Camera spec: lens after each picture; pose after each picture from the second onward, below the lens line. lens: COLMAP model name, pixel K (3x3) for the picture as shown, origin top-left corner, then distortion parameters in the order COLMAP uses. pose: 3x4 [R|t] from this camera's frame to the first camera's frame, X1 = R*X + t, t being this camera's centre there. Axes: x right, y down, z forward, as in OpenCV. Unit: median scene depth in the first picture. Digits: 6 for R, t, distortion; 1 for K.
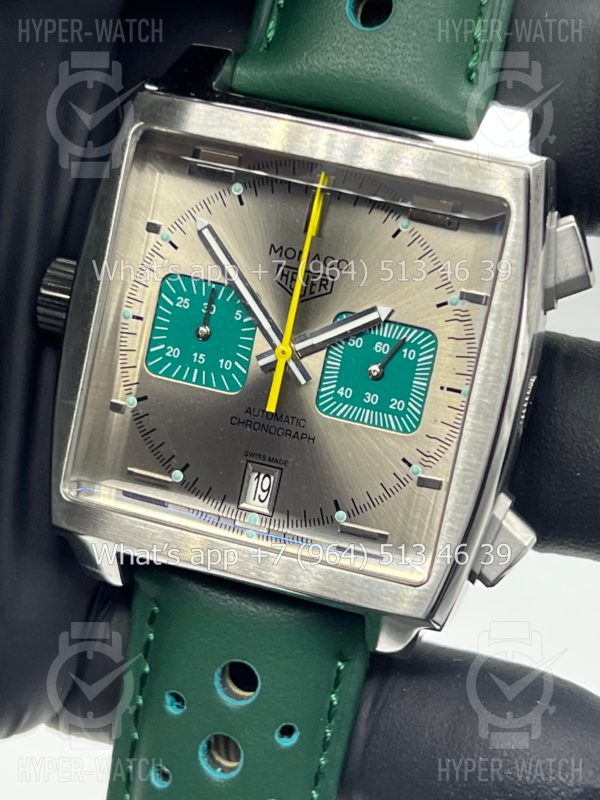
lens RADIAL K [[1836.6, 0, 300.0], [0, 1836.6, 400.0], [0, 0, 1]] dist [0.041761, -0.158258]
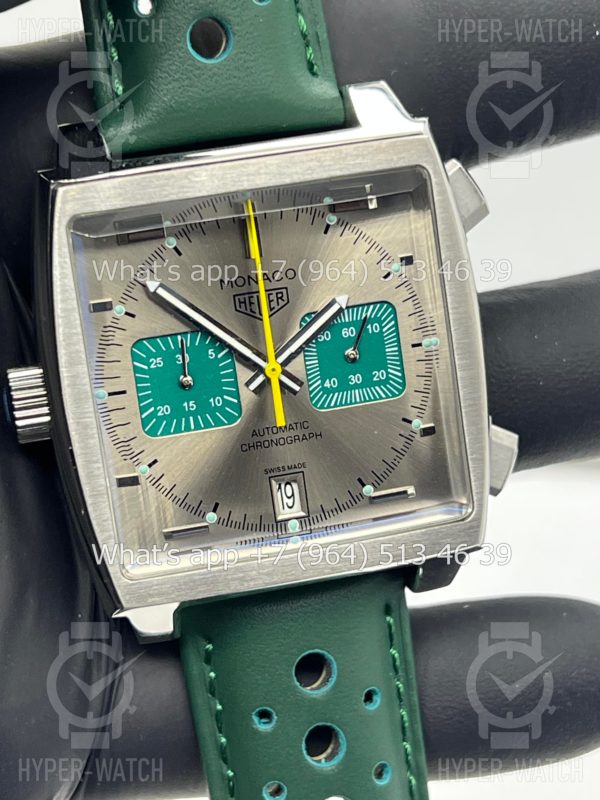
lens RADIAL K [[1836.6, 0, 300.0], [0, 1836.6, 400.0], [0, 0, 1]] dist [0.041761, -0.158258]
pose [[0.857668, -0.378142, 0.348446, -0.371284], [0.364237, 0.925093, 0.107396, -0.117661], [-0.362956, 0.034807, 0.931156, -0.000282]]
